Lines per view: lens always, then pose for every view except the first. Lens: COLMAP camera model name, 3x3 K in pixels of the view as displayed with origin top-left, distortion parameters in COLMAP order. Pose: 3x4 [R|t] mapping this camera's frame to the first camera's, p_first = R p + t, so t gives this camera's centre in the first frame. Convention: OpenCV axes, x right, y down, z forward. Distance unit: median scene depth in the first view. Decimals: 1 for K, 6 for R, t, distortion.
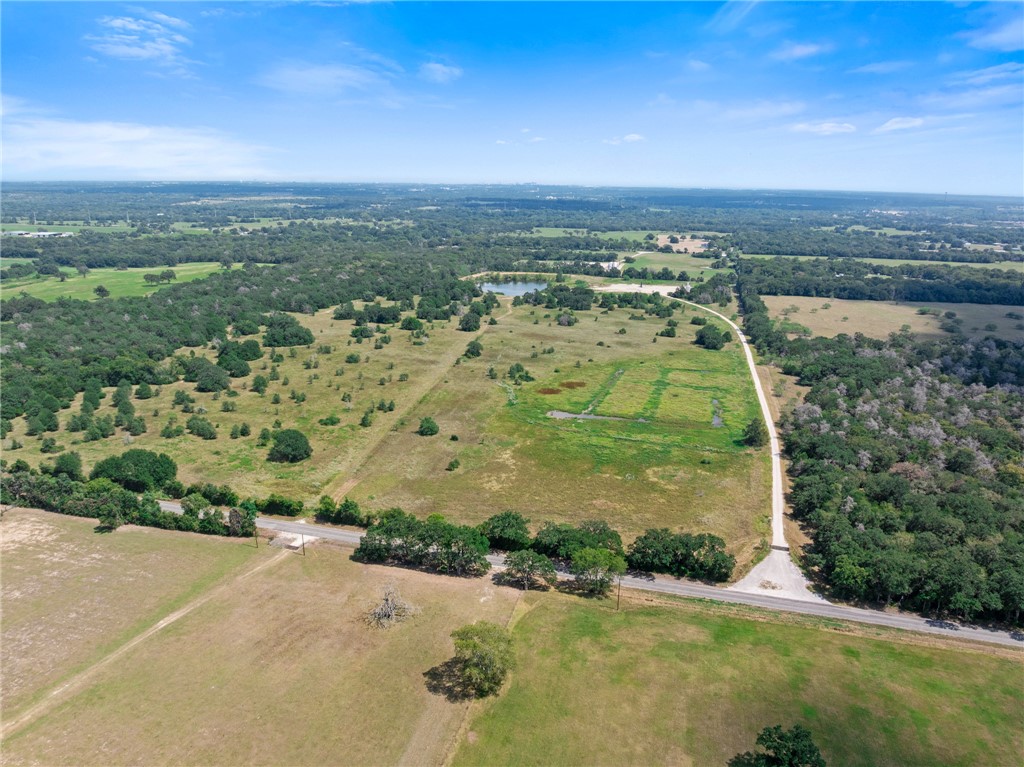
lens RADIAL K [[714.2, 0, 514.8], [0, 714.2, 358.6], [0, 0, 1]] dist [-0.045612, 0.011144]
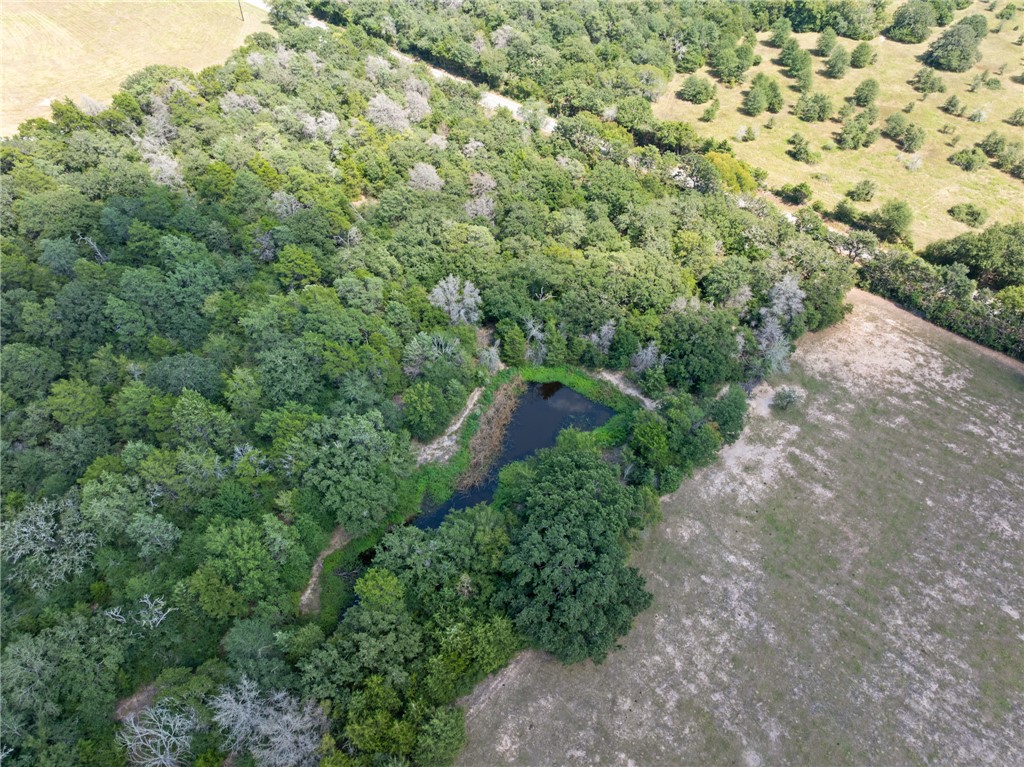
lens RADIAL K [[711.4, 0, 512.0], [0, 711.4, 383.5], [0, 0, 1]] dist [-0.041219, 0.013517]
pose [[0.876775, 0.348065, -0.331837, -0.452706], [-0.117869, 0.824524, 0.553414, -0.022561], [0.466232, -0.446107, 0.763948, 0.194000]]
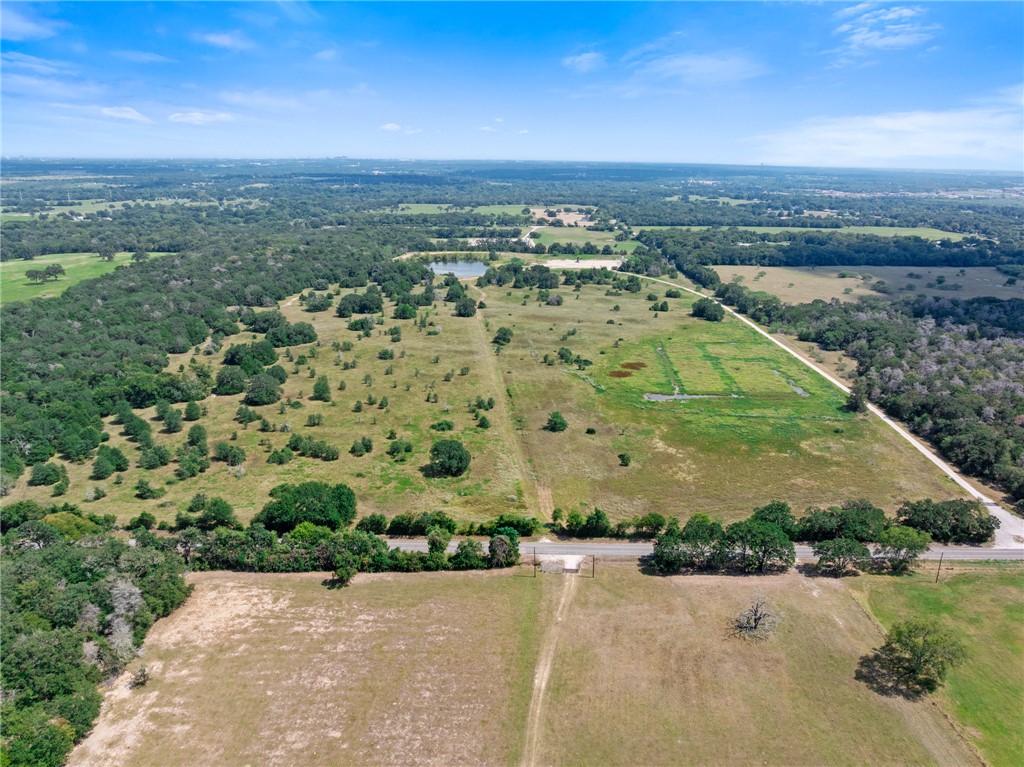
lens RADIAL K [[714.2, 0, 514.8], [0, 714.2, 358.6], [0, 0, 1]] dist [-0.045612, 0.011144]
pose [[0.967543, -0.071060, 0.242510, -0.328017], [0.062530, 0.997129, 0.042702, -0.026404], [-0.244848, -0.026152, 0.969209, 0.081396]]
